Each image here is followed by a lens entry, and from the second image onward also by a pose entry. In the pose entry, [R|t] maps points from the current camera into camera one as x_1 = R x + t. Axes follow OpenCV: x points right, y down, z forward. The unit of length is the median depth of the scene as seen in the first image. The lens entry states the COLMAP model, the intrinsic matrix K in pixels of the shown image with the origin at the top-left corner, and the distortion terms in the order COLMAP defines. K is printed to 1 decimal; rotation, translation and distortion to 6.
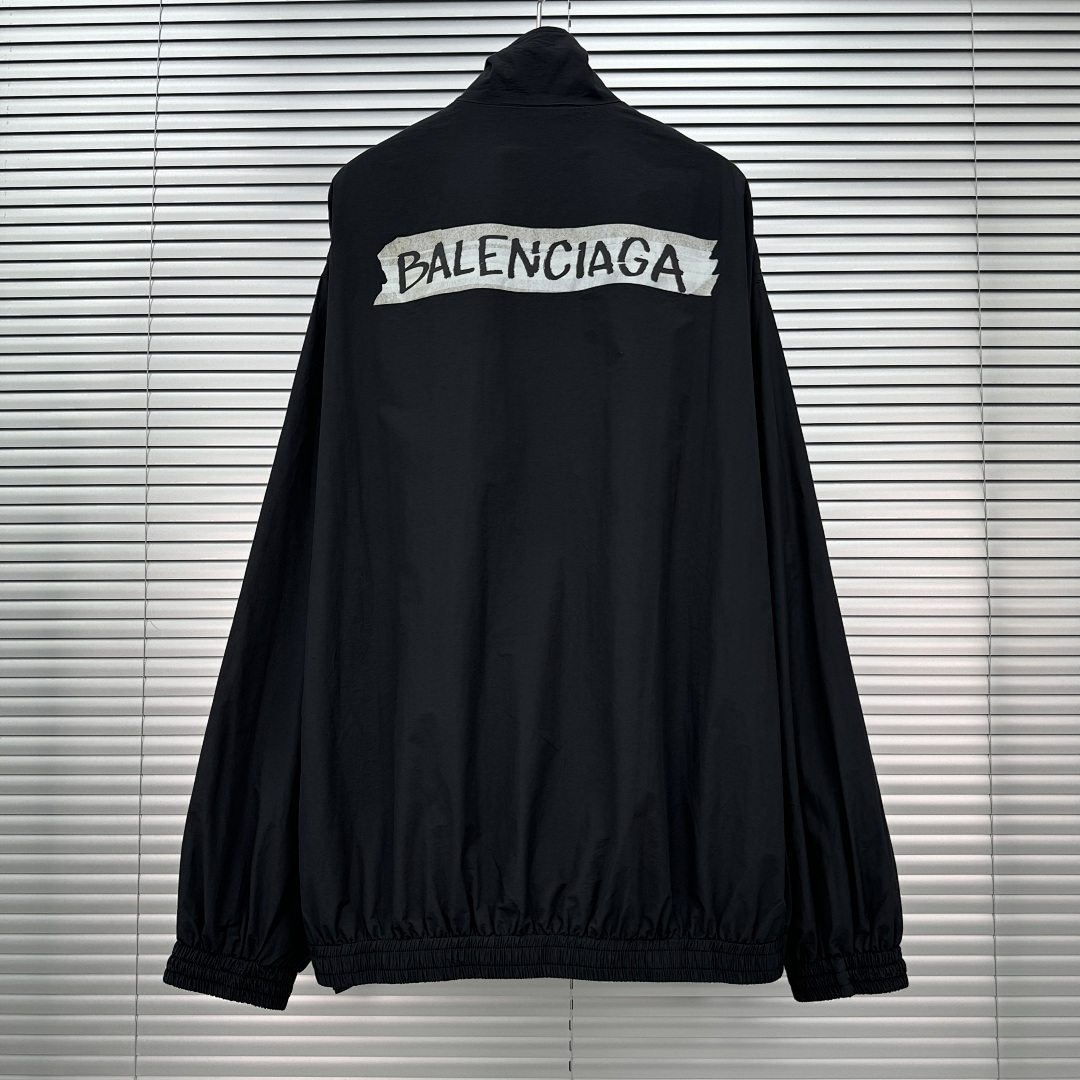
lens RADIAL K [[935.5, 0, 540.0], [0, 935.5, 540.0], [0, 0, 1]] dist [0.142768, -0.320904]
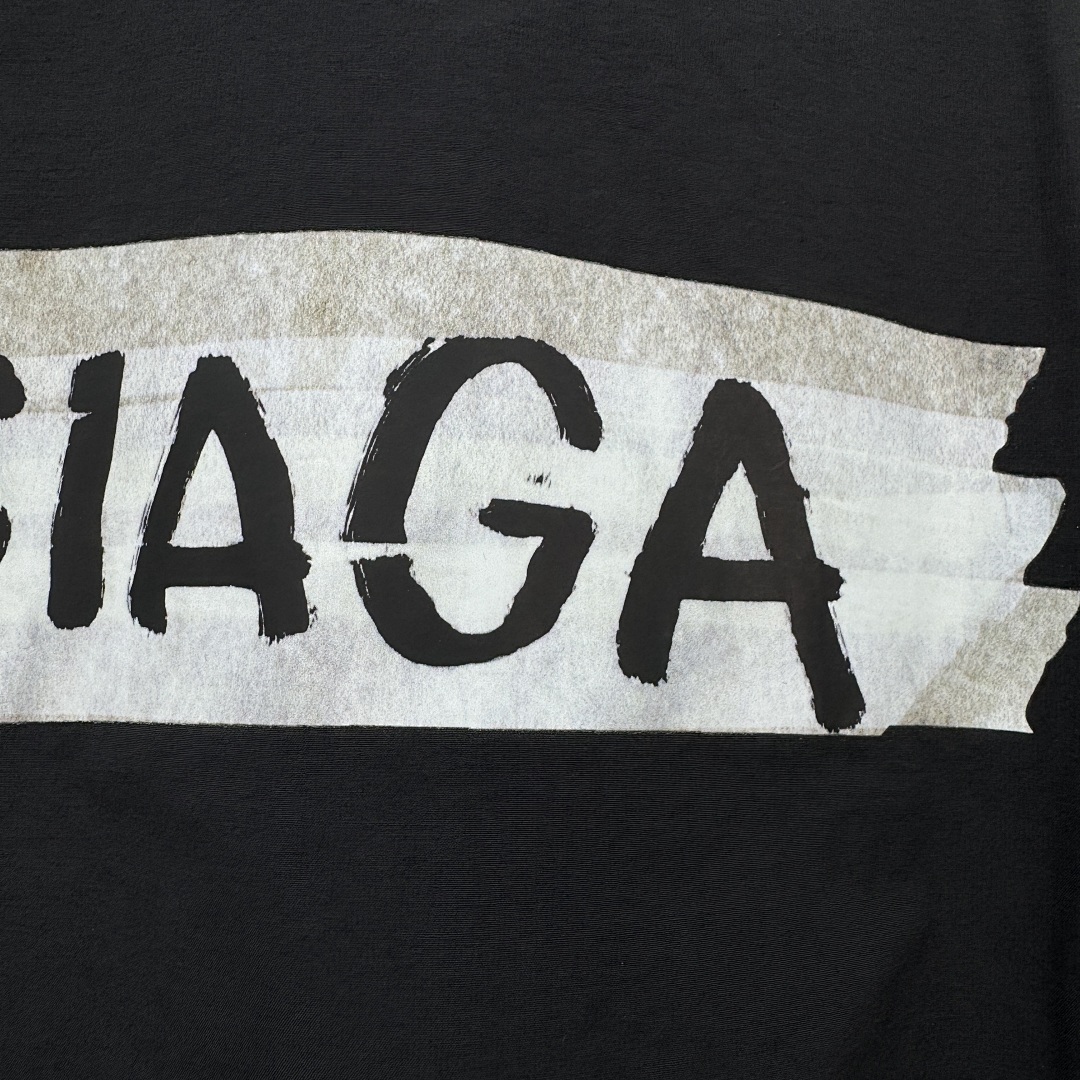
lens RADIAL K [[918.7, 0, 538.8], [0, 918.7, 443.0], [0, 0, 1]] dist [0.000893, 0.002262]
pose [[0.994091, -0.013245, 0.107736, 0.093126], [0.017693, 0.999025, -0.040443, -0.297398], [-0.107095, 0.042110, 0.993357, 0.868270]]
